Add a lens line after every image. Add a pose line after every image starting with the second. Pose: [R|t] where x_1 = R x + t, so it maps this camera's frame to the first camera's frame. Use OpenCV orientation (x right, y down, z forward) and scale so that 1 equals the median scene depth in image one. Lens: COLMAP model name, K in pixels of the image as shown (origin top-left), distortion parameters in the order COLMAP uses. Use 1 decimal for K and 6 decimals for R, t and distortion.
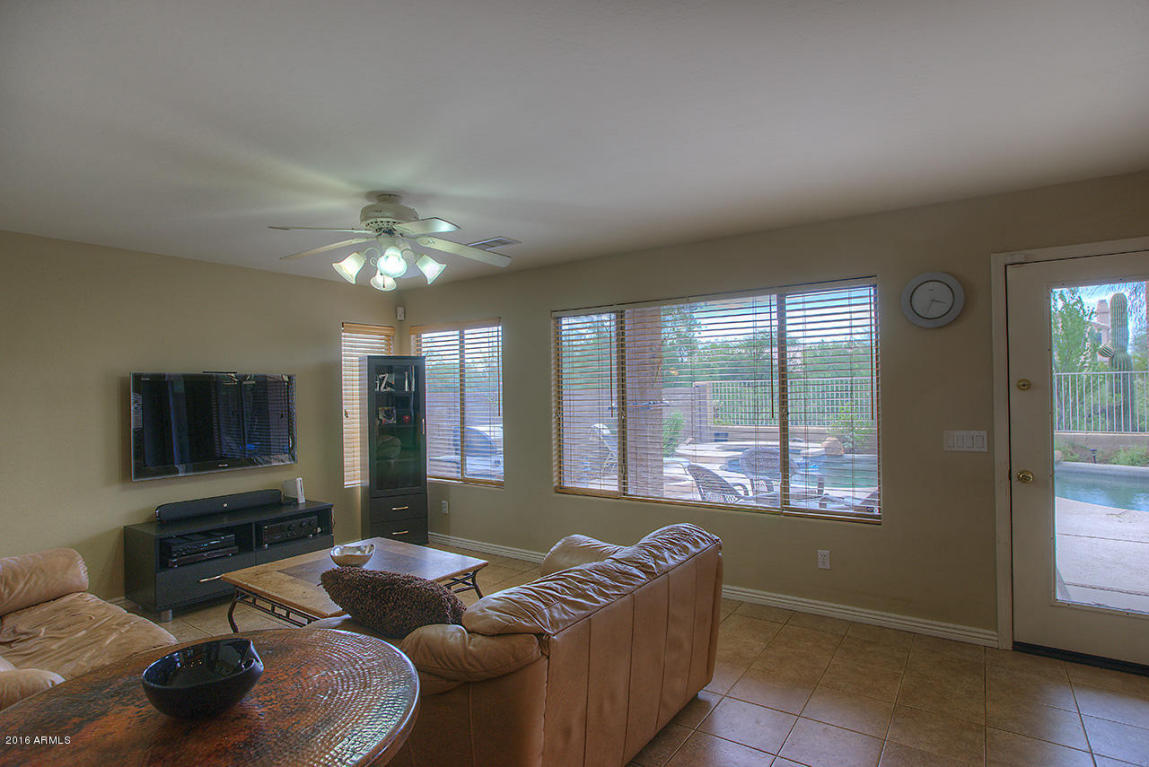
lens RADIAL K [[602.8, 0, 574.5], [0, 602.8, 383.5], [0, 0, 1]] dist [-0.052060, 0.029822]
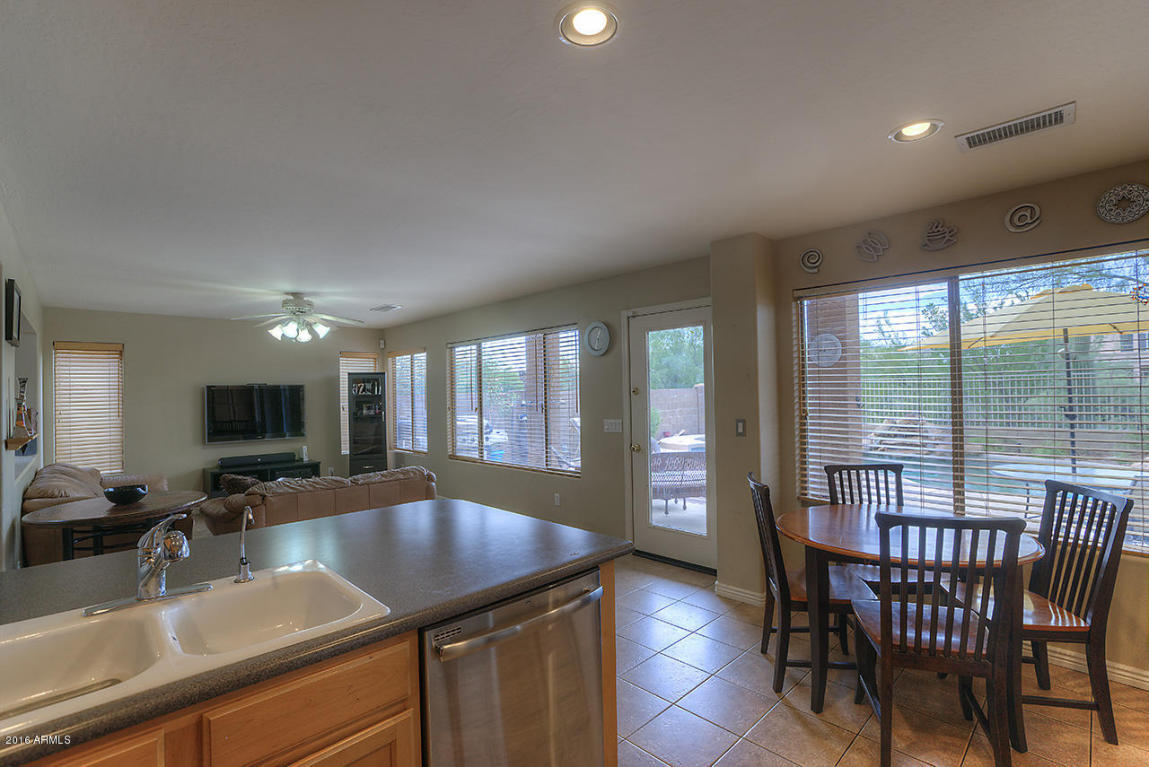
lens RADIAL K [[529.3, 0, 587.2], [0, 529.3, 386.4], [0, 0, 1]] dist [-0.055136, 0.020686]
pose [[0.982527, -0.004496, -0.186068, 0.613000], [0.005495, 0.999973, 0.004856, -0.013675], [0.186041, -0.005794, 0.982525, -0.303932]]
